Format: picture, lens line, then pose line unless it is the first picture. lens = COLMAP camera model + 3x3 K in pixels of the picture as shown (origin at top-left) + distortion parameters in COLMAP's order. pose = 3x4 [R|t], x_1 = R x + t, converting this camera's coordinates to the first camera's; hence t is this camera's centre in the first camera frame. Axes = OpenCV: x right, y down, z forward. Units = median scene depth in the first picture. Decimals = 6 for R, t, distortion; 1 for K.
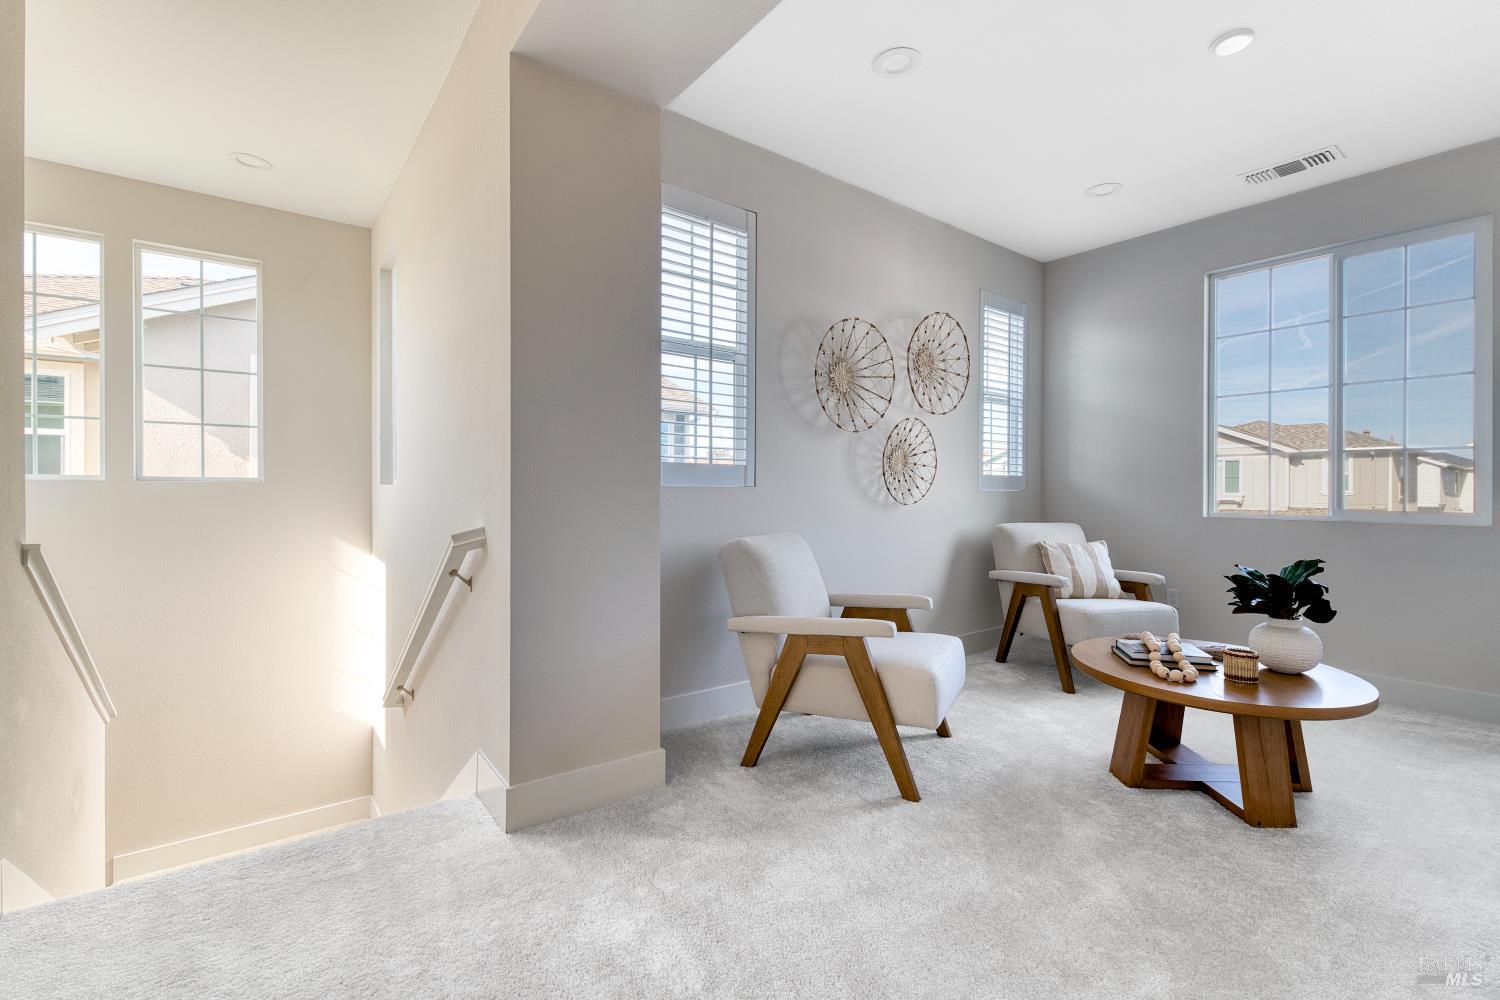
lens RADIAL K [[655.8, 0, 753.5], [0, 655.8, 490.5], [0, 0, 1]] dist [0.016795, -0.013113]
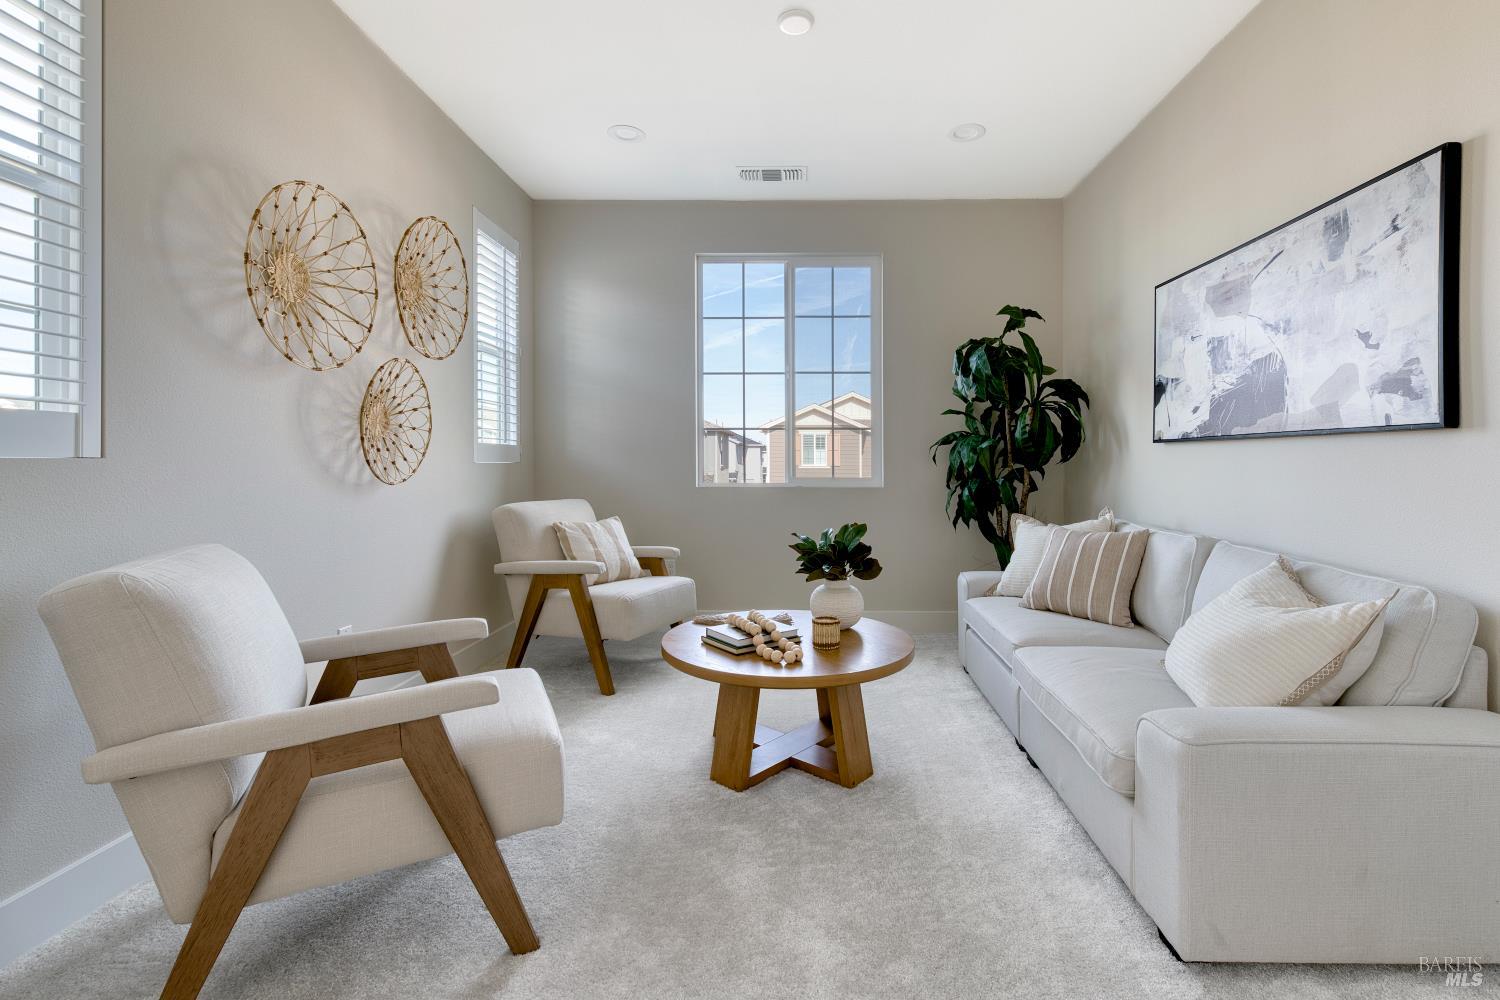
lens RADIAL K [[678.2, 0, 797.5], [0, 678.2, 461.2], [0, 0, 1]] dist [0.017209, -0.008384]
pose [[0.610225, -0.004194, 0.792217, -0.076822], [0.005240, 0.999985, 0.001258, -0.001406], [-0.792211, 0.003383, 0.610238, 0.242853]]
